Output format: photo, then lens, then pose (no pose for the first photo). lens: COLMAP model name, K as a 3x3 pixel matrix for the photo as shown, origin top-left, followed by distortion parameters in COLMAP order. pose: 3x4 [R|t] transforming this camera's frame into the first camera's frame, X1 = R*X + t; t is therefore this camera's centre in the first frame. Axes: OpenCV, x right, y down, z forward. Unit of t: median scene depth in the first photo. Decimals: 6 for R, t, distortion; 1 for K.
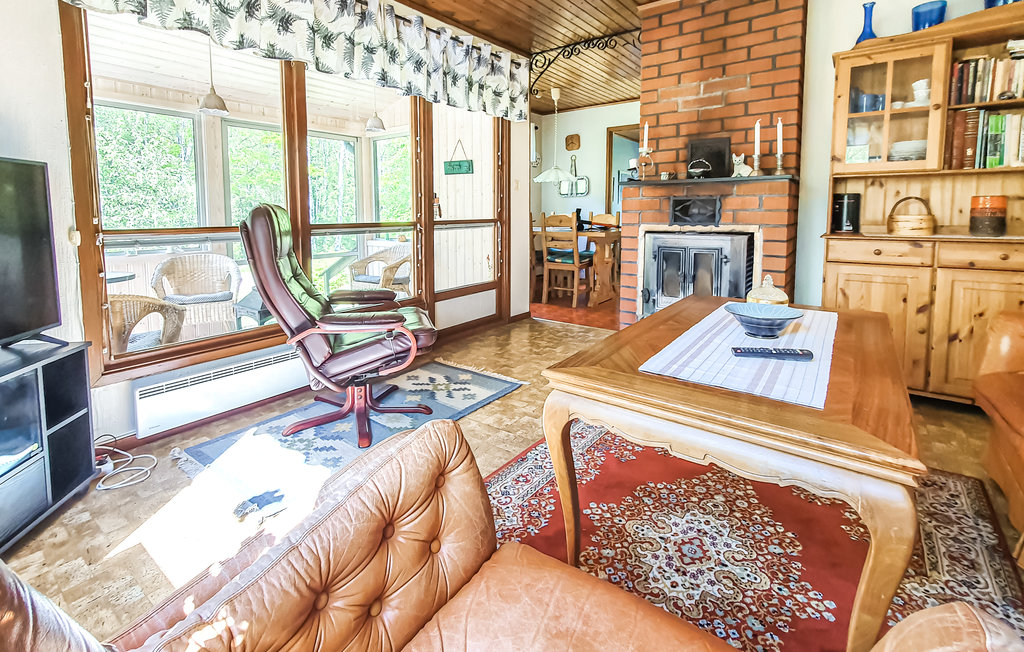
lens RADIAL K [[440.0, 0, 512.0], [0, 440.0, 326.0], [0, 0, 1]] dist [0.000327, 0.000025]
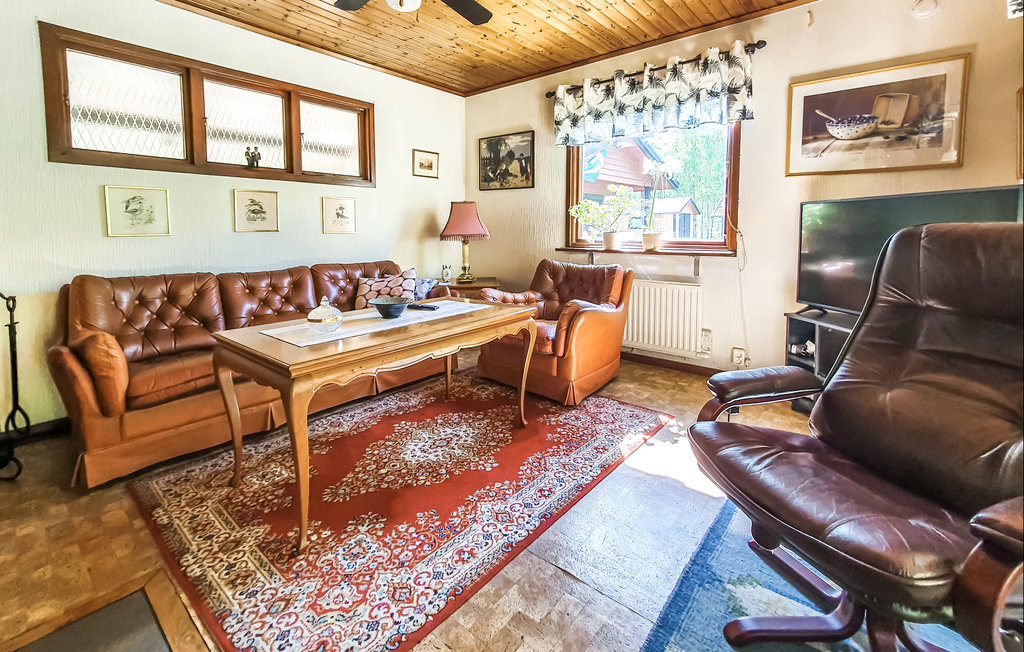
lens RADIAL K [[440.0, 0, 512.0], [0, 440.0, 326.0], [0, 0, 1]] dist [0.000327, 0.000025]
pose [[-0.998465, 0.001659, 0.055358, 0.046970], [0.026597, 0.891111, 0.453004, -0.508244], [-0.048578, 0.453782, -0.889788, 1.879162]]
